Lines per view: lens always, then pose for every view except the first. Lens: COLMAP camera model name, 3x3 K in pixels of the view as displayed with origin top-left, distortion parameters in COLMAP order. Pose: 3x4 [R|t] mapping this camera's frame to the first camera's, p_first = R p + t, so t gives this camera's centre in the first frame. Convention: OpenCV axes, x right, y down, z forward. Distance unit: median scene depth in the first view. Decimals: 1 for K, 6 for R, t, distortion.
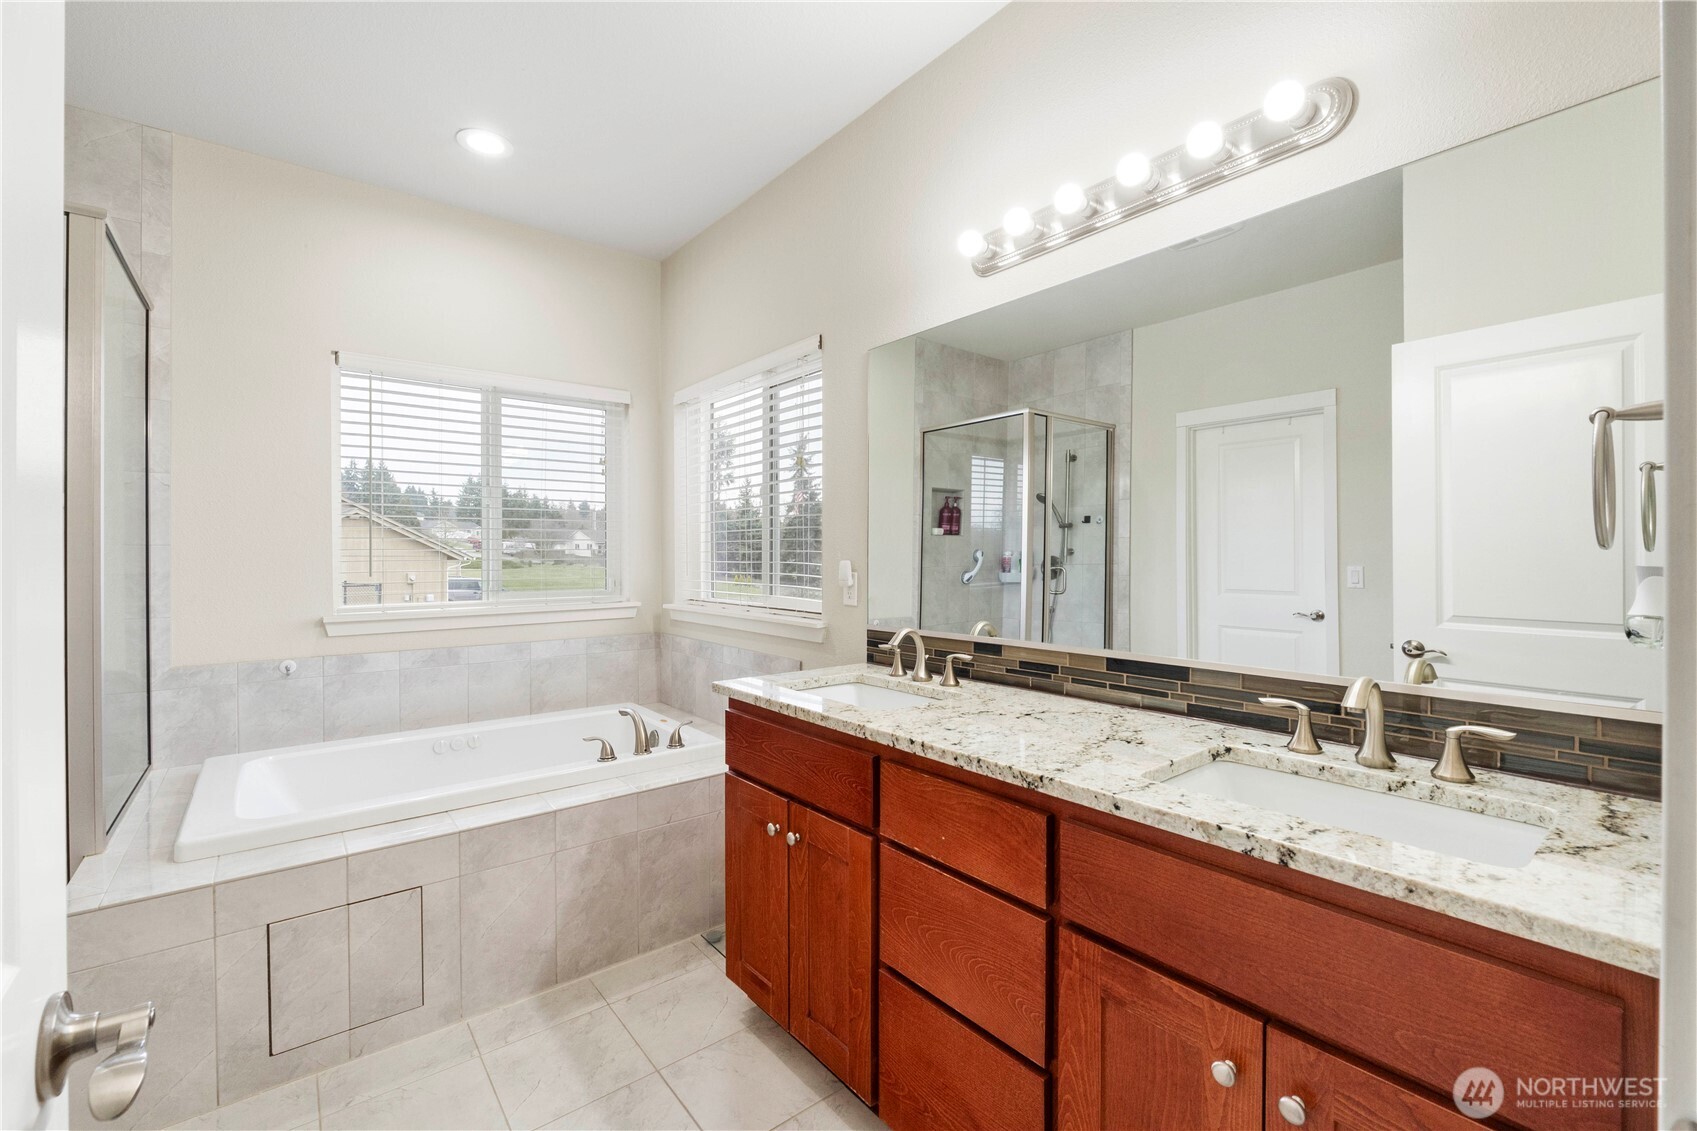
lens RADIAL K [[714.6, 0, 847.7], [0, 714.6, 582.1], [0, 0, 1]] dist [0.001595, 0.000033]
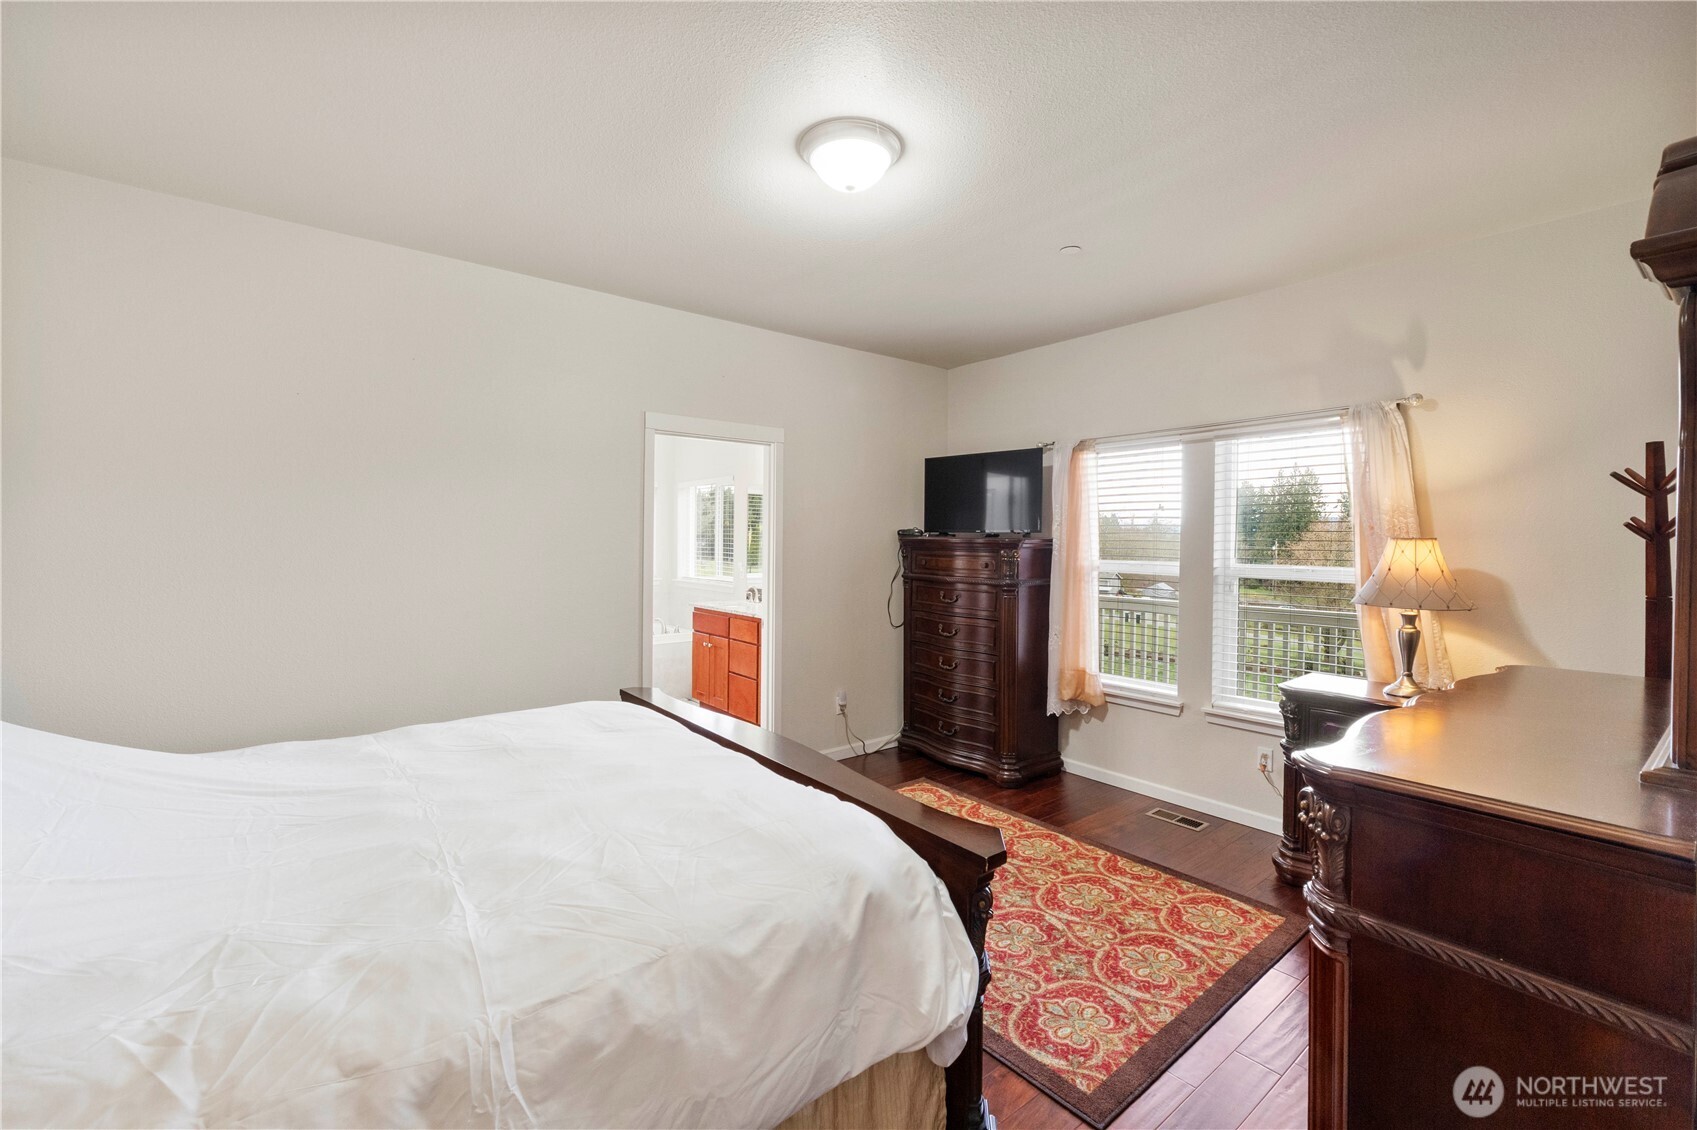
lens RADIAL K [[751.6, 0, 851.8], [0, 751.6, 560.4], [0, 0, 1]] dist [-0.007308, 0.000067]
pose [[0.999870, 0.005548, -0.015149, 0.508578], [-0.005702, 0.999932, -0.010145, -0.011681], [0.015092, 0.010230, 0.999834, -2.013811]]
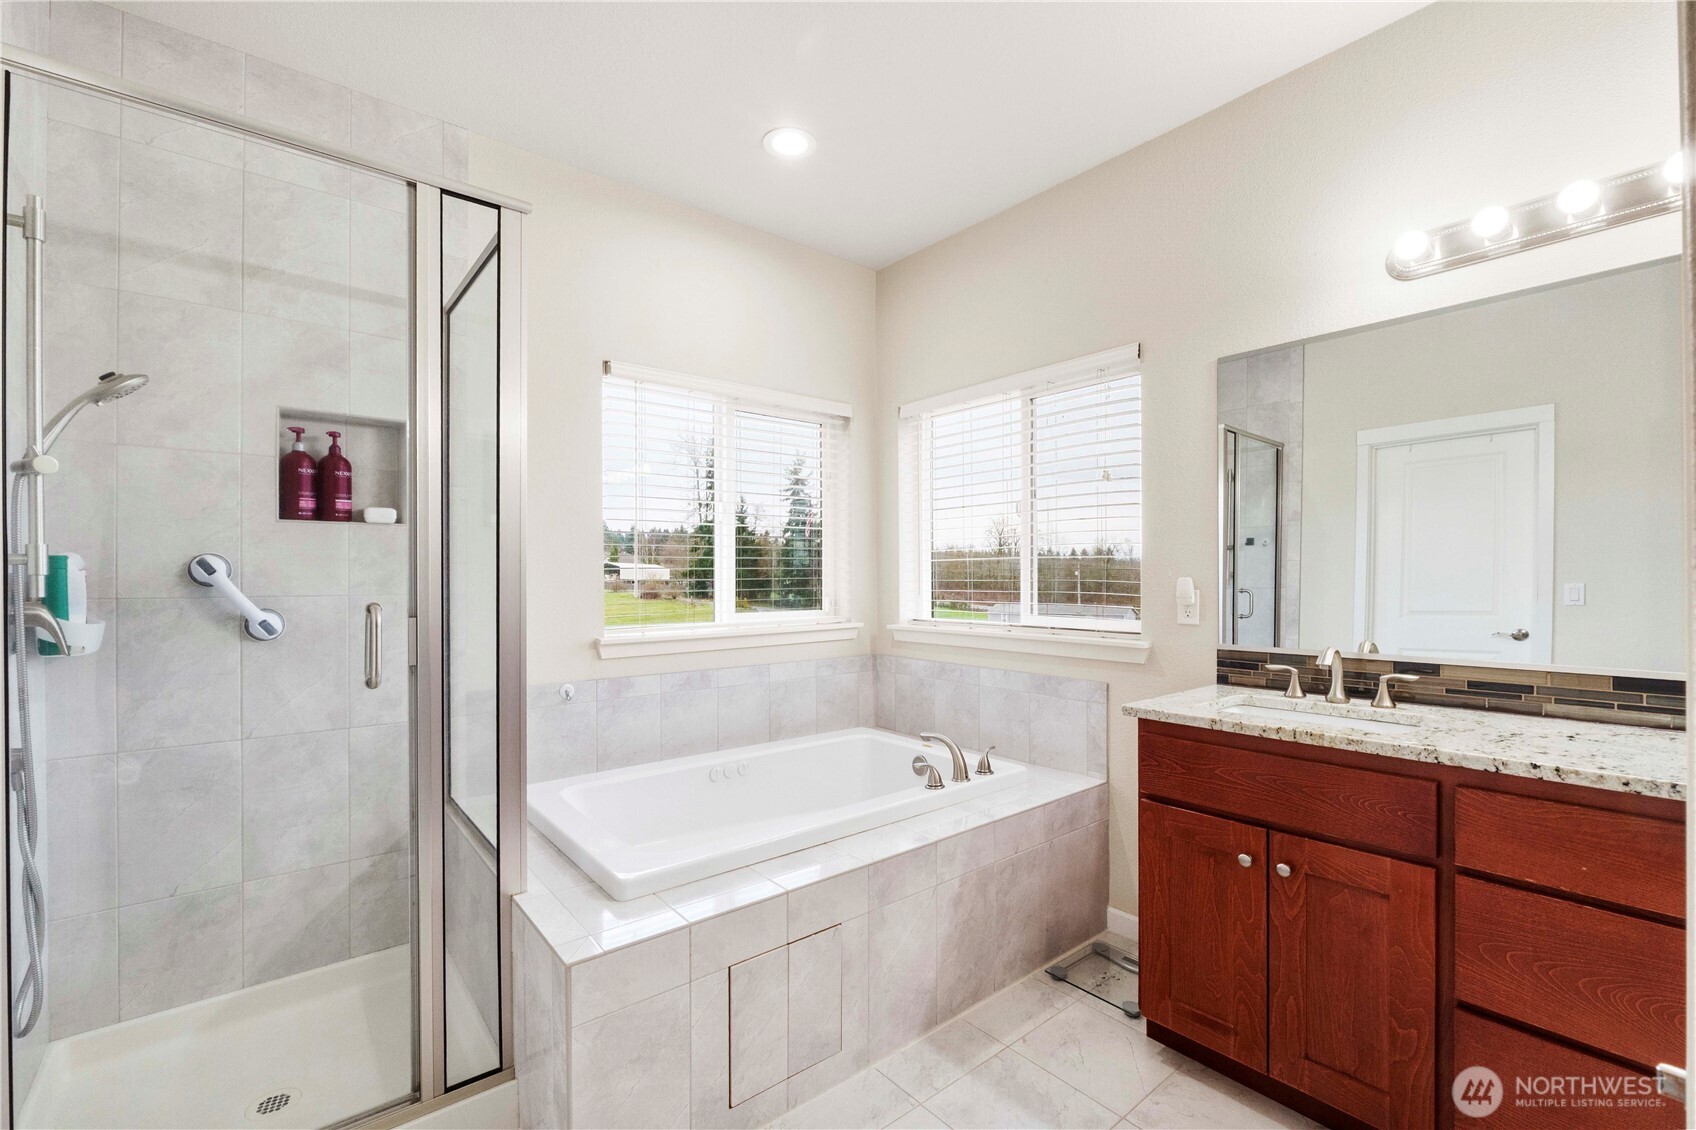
lens RADIAL K [[719.7, 0, 837.2], [0, 719.7, 599.5], [0, 0, 1]] dist [-0.004816, -0.000379]
pose [[0.999846, -0.001003, 0.017504, -0.535234], [0.001143, 0.999967, -0.008032, 0.006781], [-0.017495, 0.008051, 0.999815, 0.047100]]
